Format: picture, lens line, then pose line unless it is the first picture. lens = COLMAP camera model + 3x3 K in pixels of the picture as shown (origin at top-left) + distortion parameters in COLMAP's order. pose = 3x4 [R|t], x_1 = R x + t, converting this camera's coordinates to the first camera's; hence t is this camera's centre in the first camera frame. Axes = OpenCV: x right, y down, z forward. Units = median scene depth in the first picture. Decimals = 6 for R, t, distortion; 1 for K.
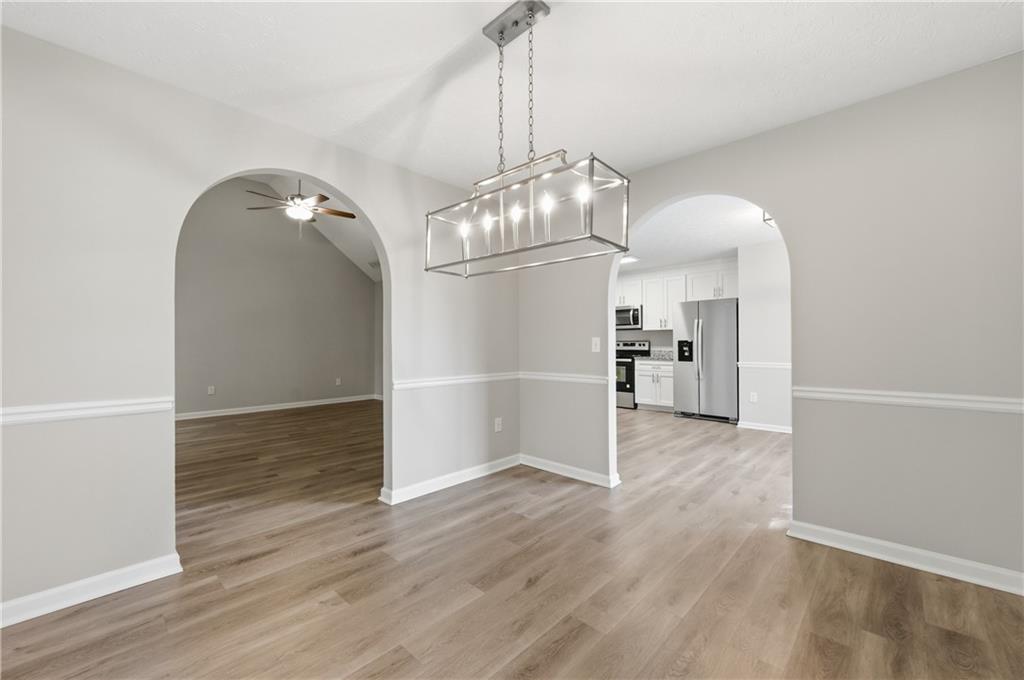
lens RADIAL K [[411.5, 0, 503.4], [0, 411.5, 342.1], [0, 0, 1]] dist [-0.002618, -0.000525]
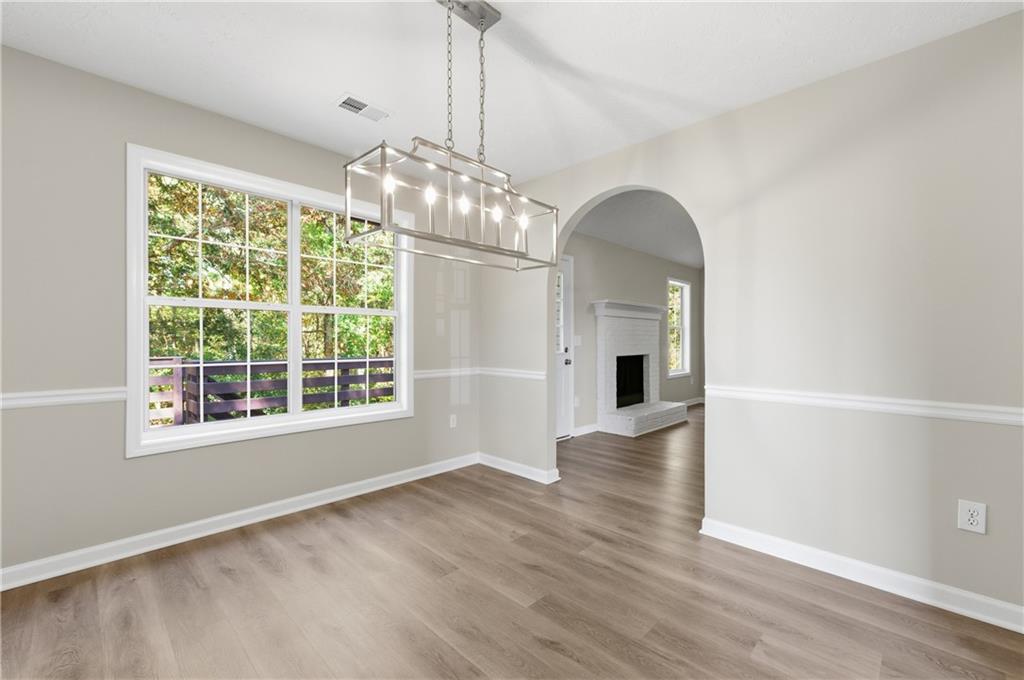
lens RADIAL K [[411.5, 0, 505.3], [0, 411.5, 341.8], [0, 0, 1]] dist [-0.002618, -0.000525]
pose [[0.006272, 0.010257, -0.999928, 0.718622], [0.000767, 0.999947, 0.010262, 0.001130], [0.999980, -0.000831, 0.006264, 0.776206]]
